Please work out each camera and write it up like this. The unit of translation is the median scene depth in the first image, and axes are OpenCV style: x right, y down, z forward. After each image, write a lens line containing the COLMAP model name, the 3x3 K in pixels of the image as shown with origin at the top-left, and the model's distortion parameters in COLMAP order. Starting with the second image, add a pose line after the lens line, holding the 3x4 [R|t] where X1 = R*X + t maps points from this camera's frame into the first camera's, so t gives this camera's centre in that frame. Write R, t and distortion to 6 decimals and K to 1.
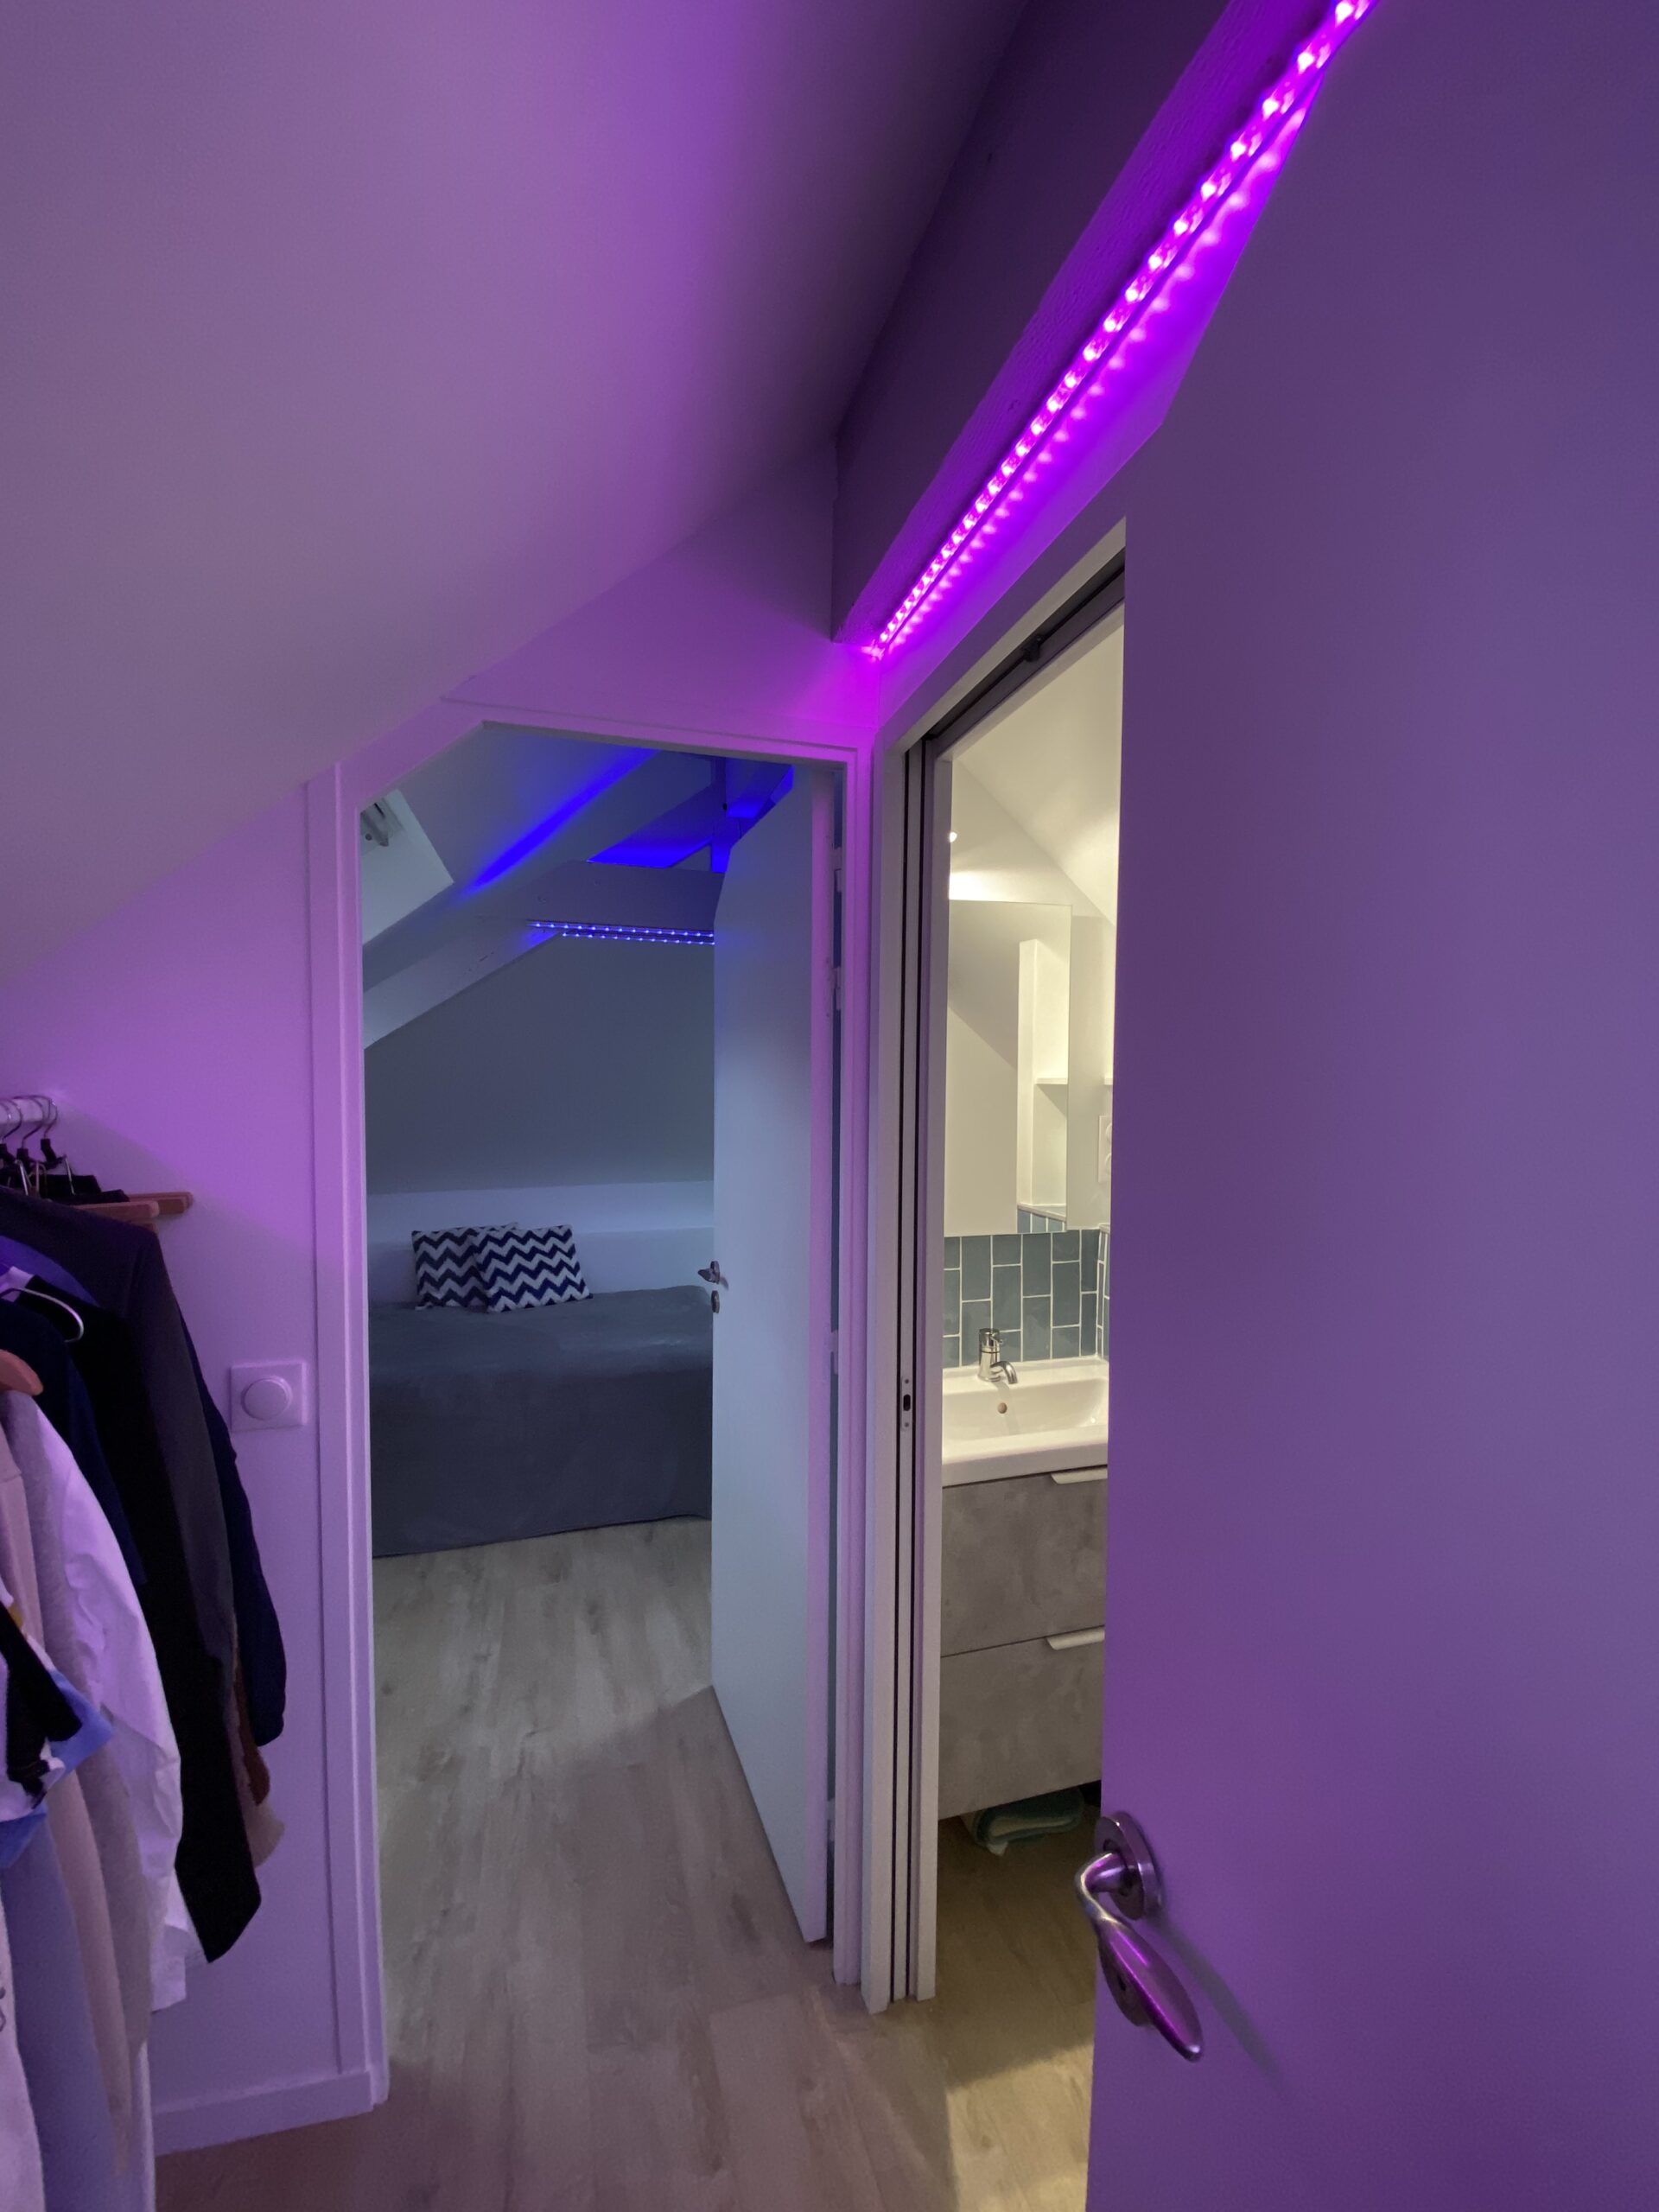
lens RADIAL K [[897.7, 0, 825.4], [0, 897.7, 1110.6], [0, 0, 1]] dist [0.031091, -0.023608]
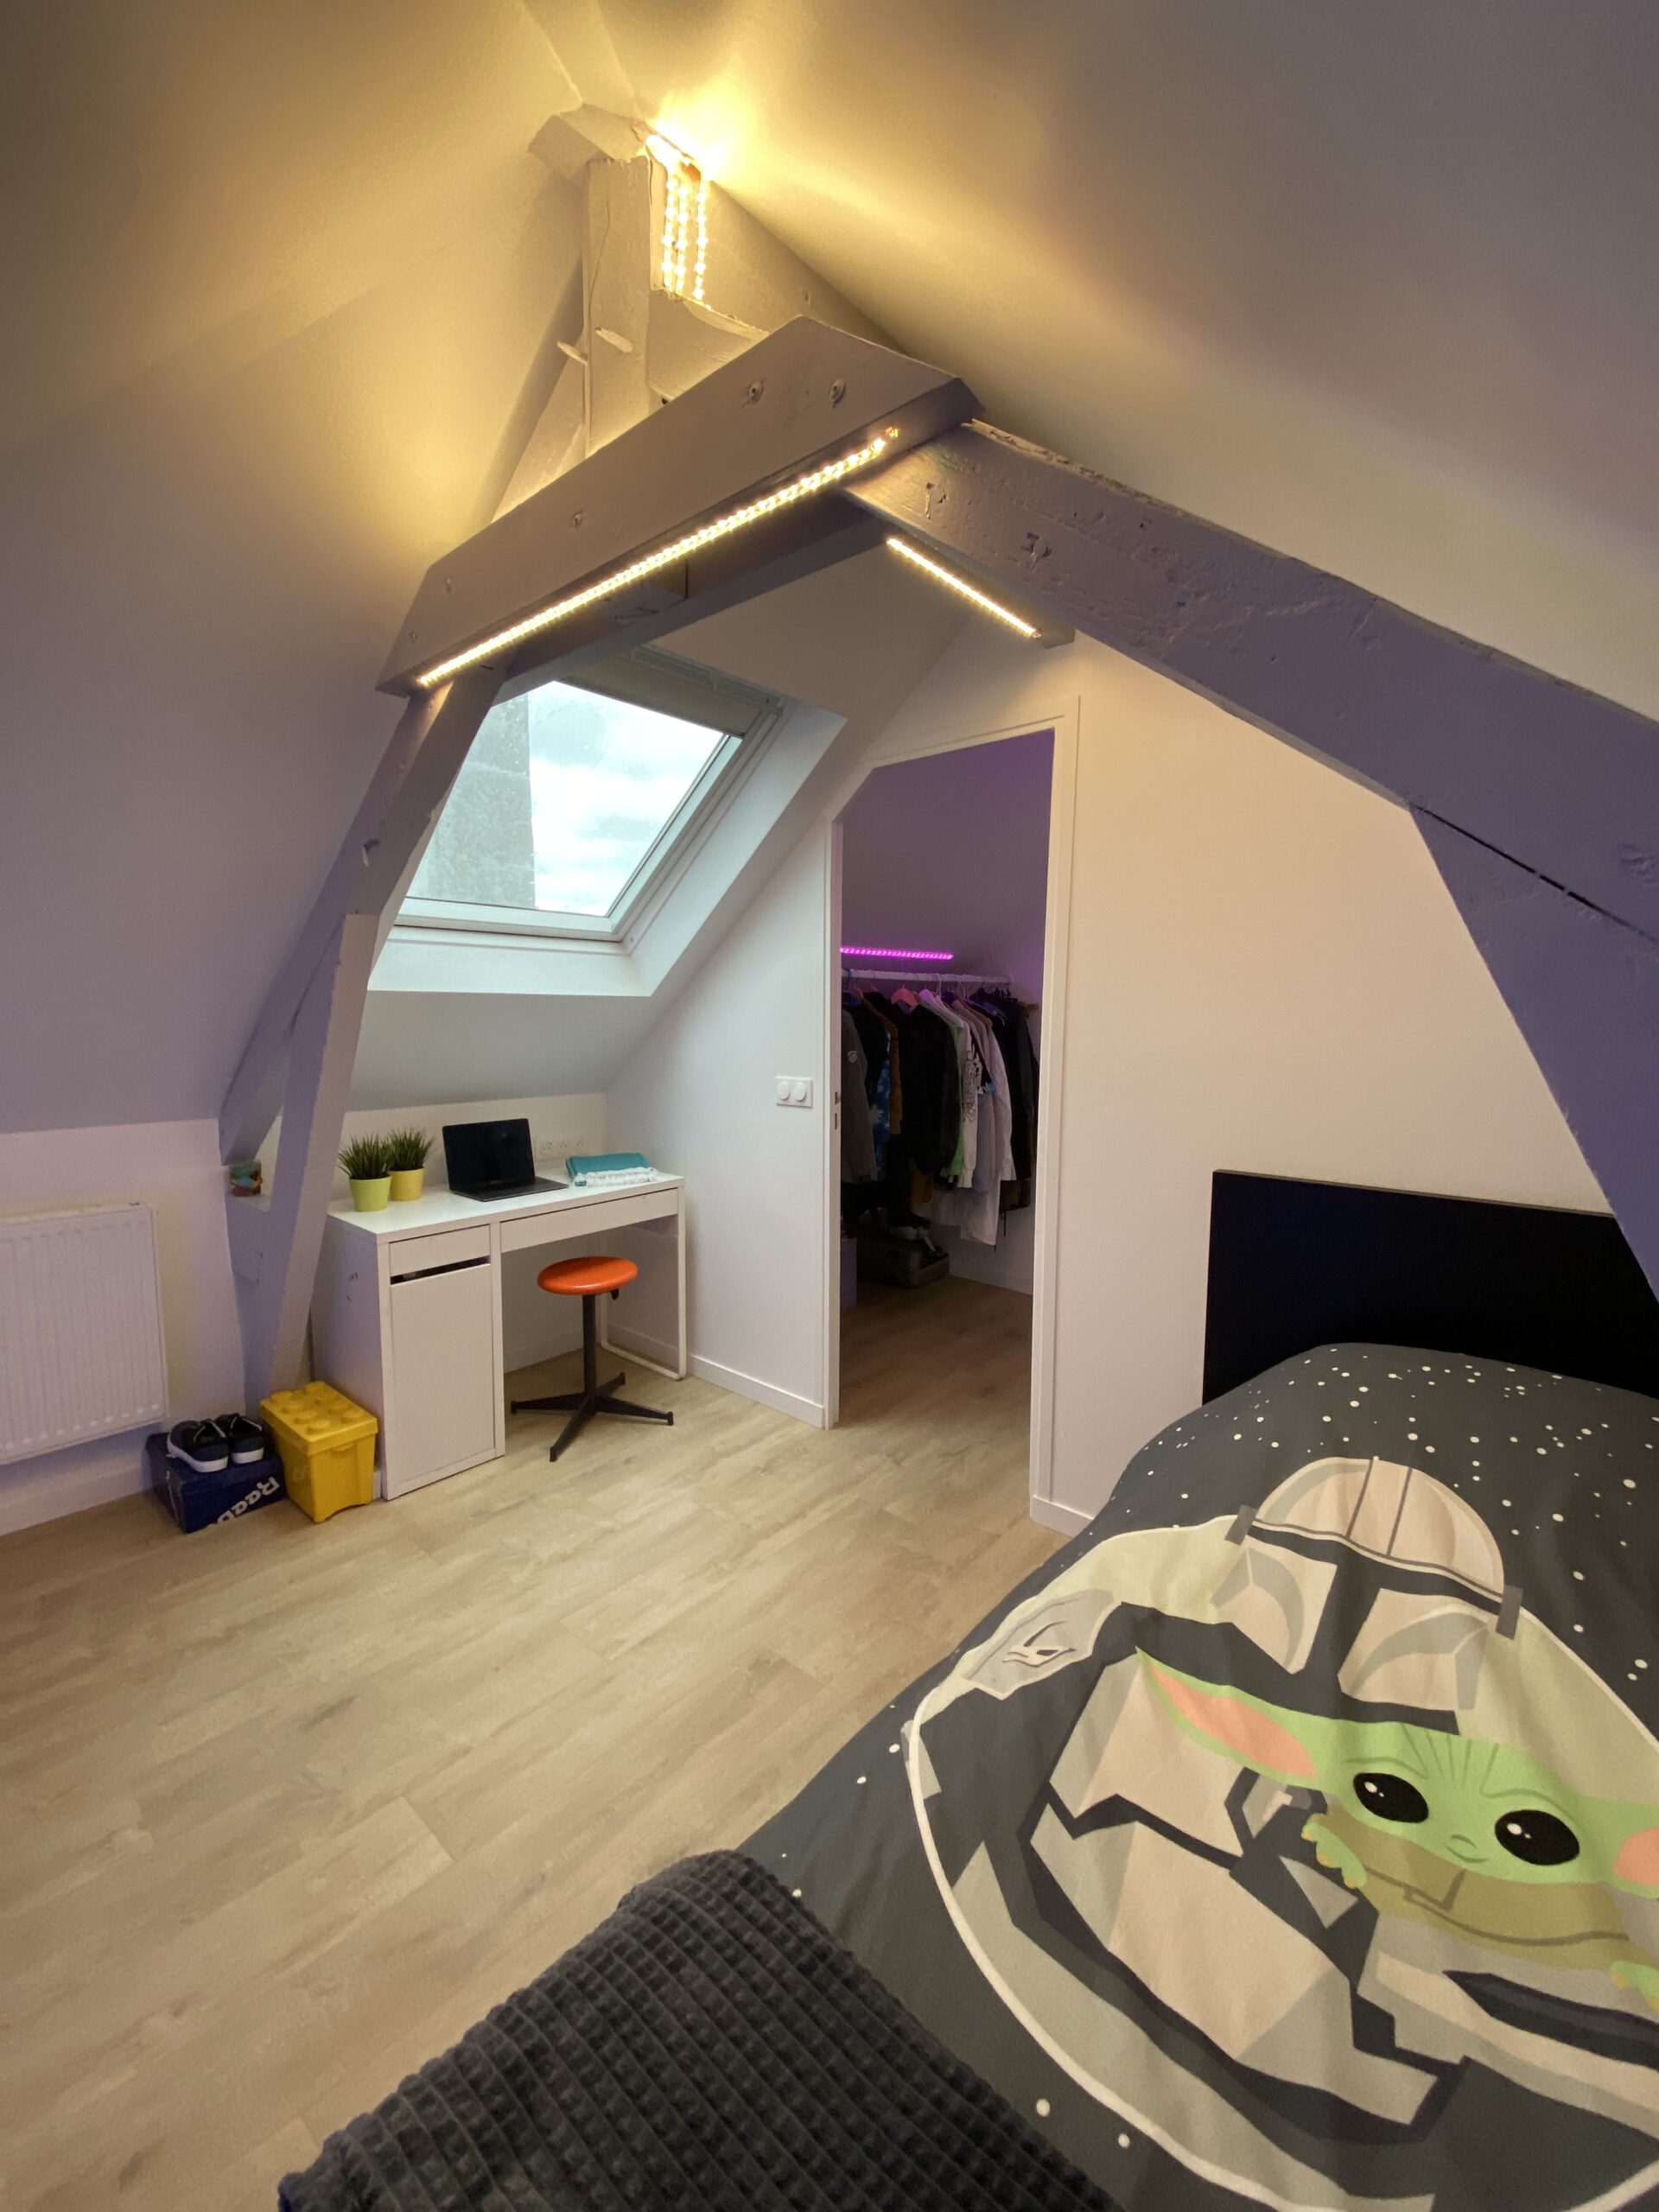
lens RADIAL K [[886.3, 0, 822.1], [0, 886.3, 1105.6], [0, 0, 1]] dist [0.020836, -0.021724]
pose [[0.524255, 0.083128, -0.847494, 0.540447], [-0.036466, 0.996503, 0.075186, 0.075448], [0.850780, -0.008511, 0.525453, -0.455081]]
